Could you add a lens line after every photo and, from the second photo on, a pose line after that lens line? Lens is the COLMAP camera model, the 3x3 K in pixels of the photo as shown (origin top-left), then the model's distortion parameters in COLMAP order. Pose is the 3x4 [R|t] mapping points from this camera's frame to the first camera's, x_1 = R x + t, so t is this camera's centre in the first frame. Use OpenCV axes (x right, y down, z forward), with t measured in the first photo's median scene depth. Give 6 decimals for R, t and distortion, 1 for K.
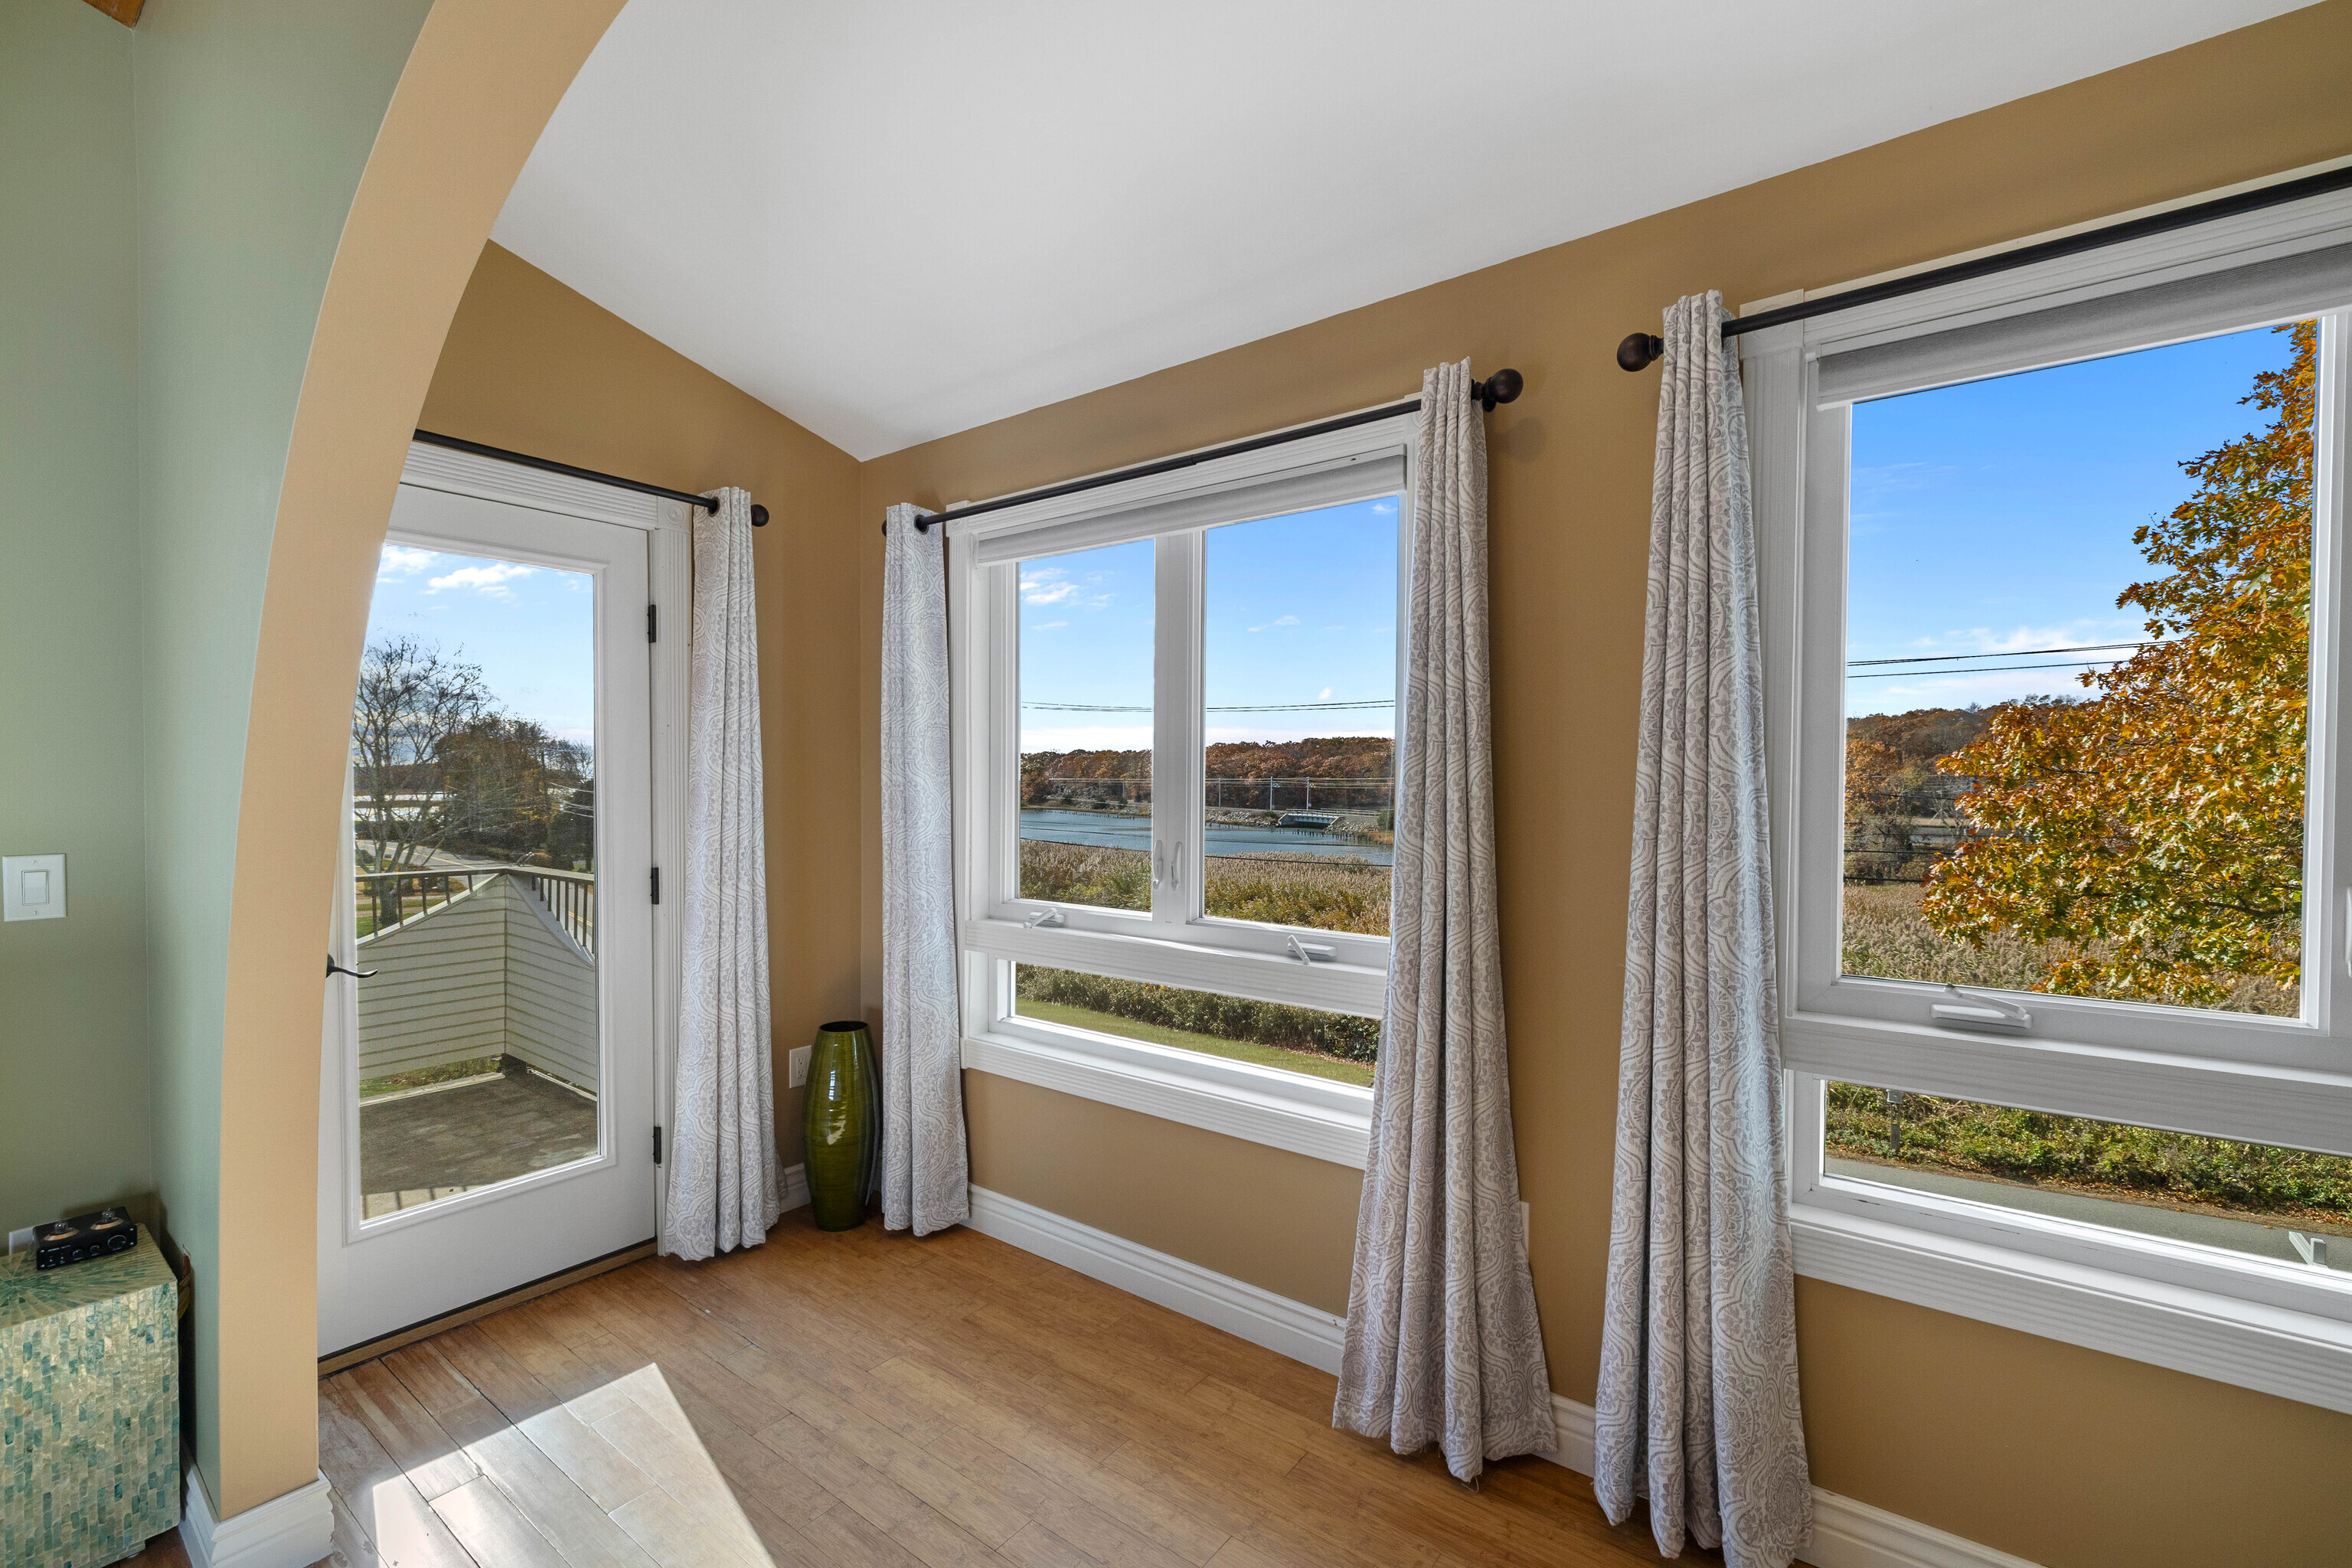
lens RADIAL K [[996.8, 0, 1169.9], [0, 996.8, 803.5], [0, 0, 1]] dist [-0.003057, -0.000014]
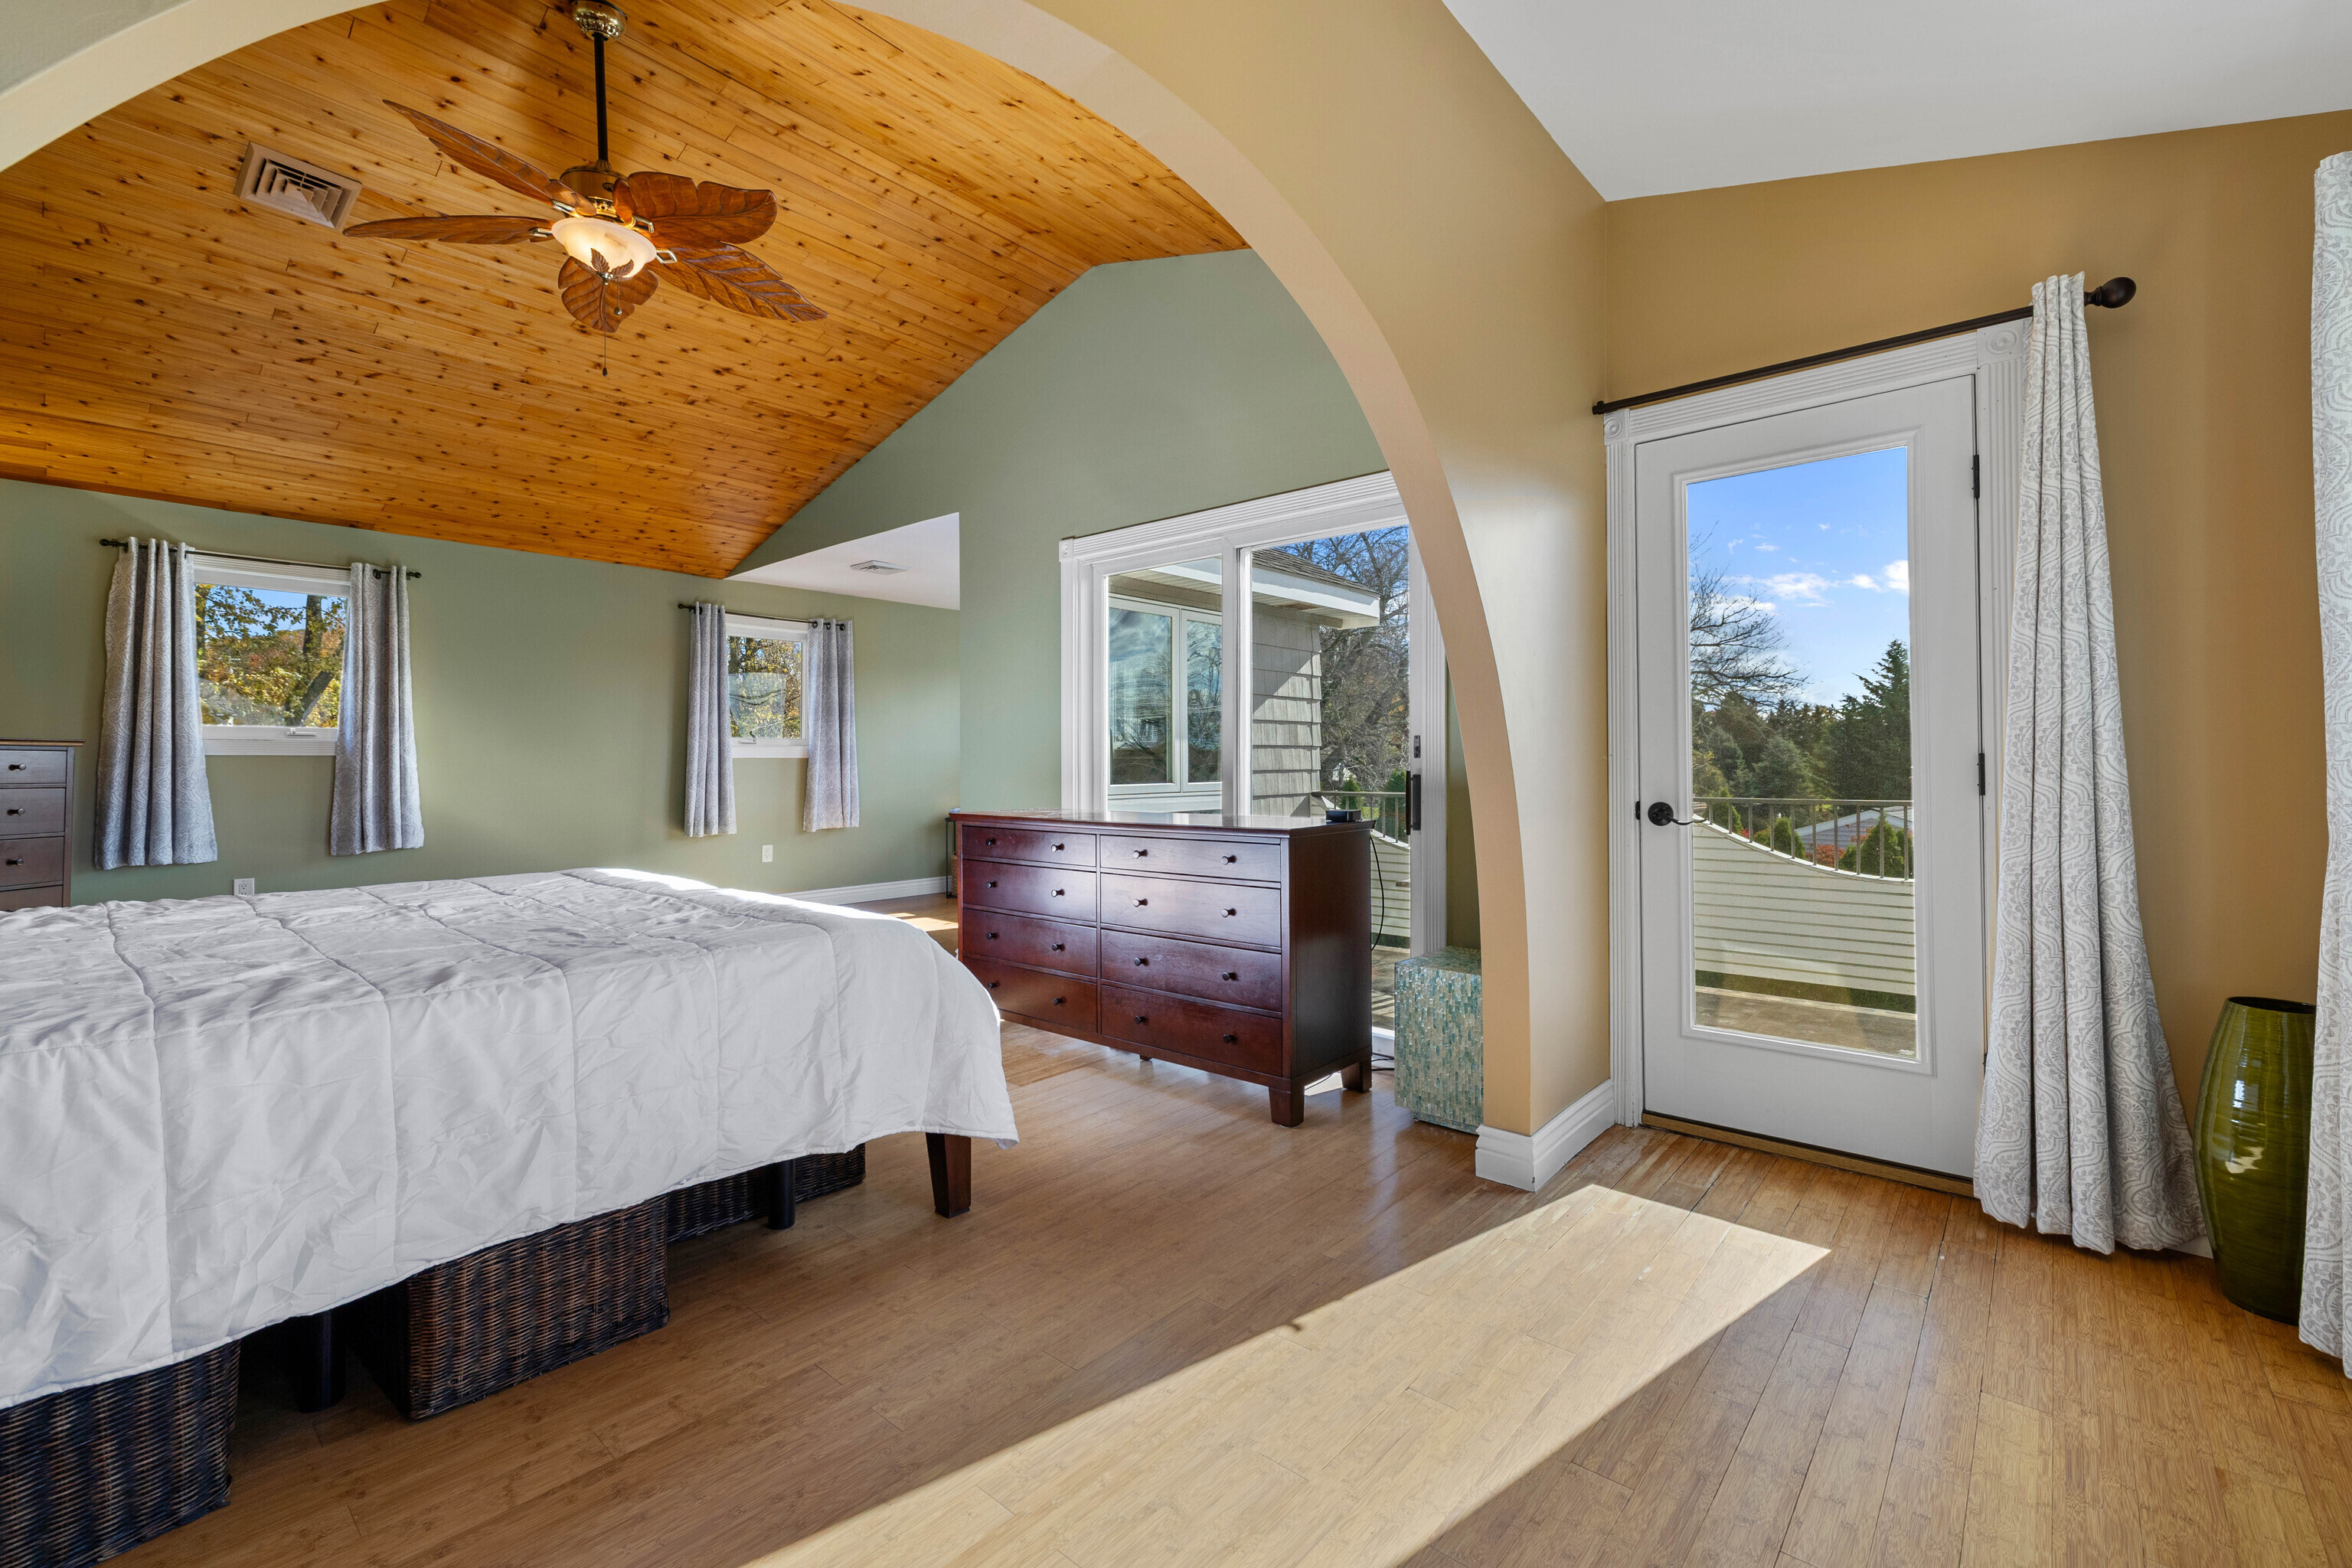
lens RADIAL K [[996.8, 0, 1175.9], [0, 996.8, 760.5], [0, 0, 1]] dist [-0.003057, -0.000014]
pose [[-0.071567, -0.011516, -0.997369, 0.409648], [-0.024804, 0.999645, -0.009763, 0.097526], [0.997127, 0.024041, -0.071827, 0.361686]]
